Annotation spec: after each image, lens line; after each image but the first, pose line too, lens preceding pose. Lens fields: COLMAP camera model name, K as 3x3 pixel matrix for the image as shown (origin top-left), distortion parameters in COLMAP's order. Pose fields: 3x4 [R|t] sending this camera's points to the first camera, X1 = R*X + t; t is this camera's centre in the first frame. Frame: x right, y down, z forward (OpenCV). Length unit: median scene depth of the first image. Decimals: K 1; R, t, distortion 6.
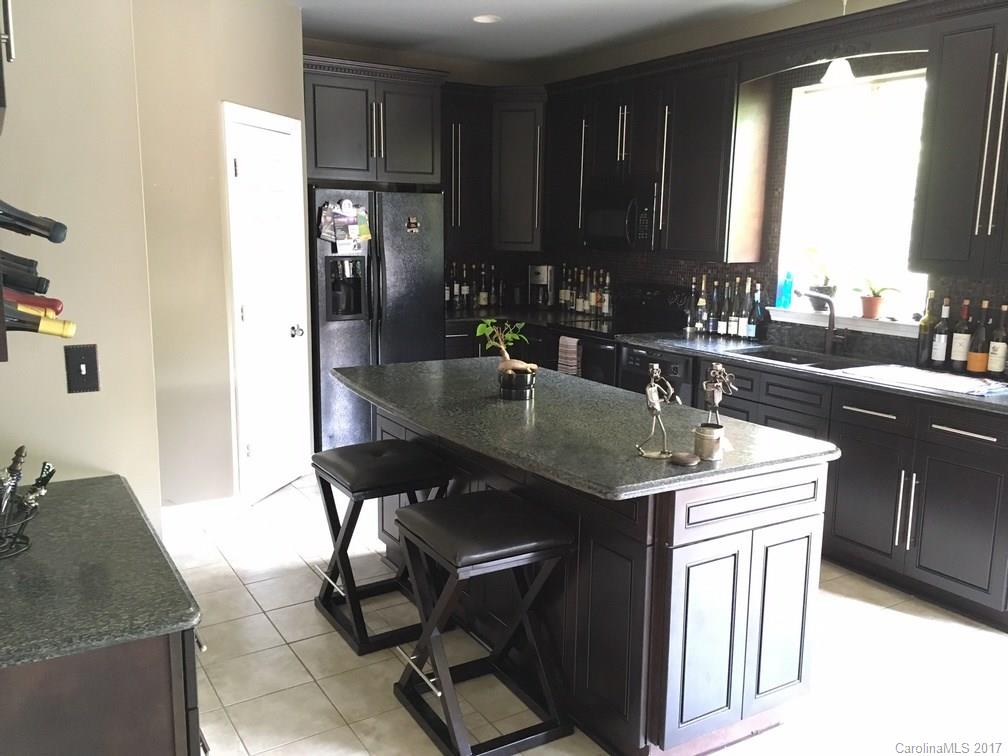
lens RADIAL K [[854.8, 0, 505.2], [0, 854.8, 378.4], [0, 0, 1]] dist [0.063110, -0.005908]
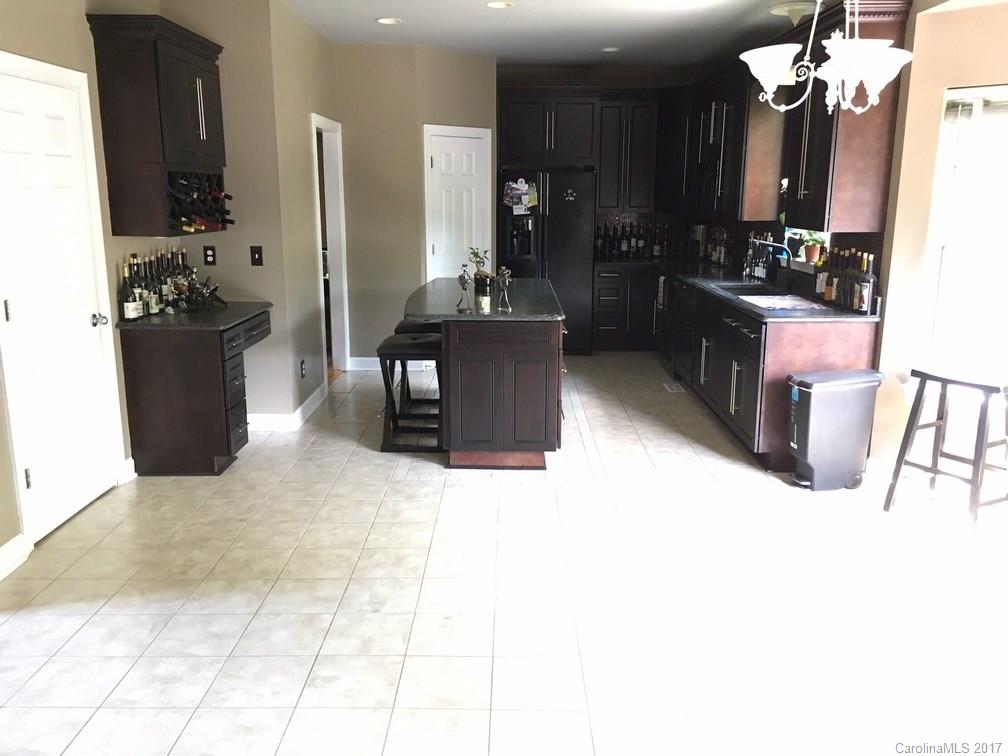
lens RADIAL K [[854.8, 0, 503.1], [0, 854.8, 377.2], [0, 0, 1]] dist [0.063110, -0.005908]
pose [[0.840289, 0.102890, -0.532285, 0.634497], [-0.086541, 0.994692, 0.055654, 0.059911], [0.535186, -0.000701, 0.844734, -0.299539]]
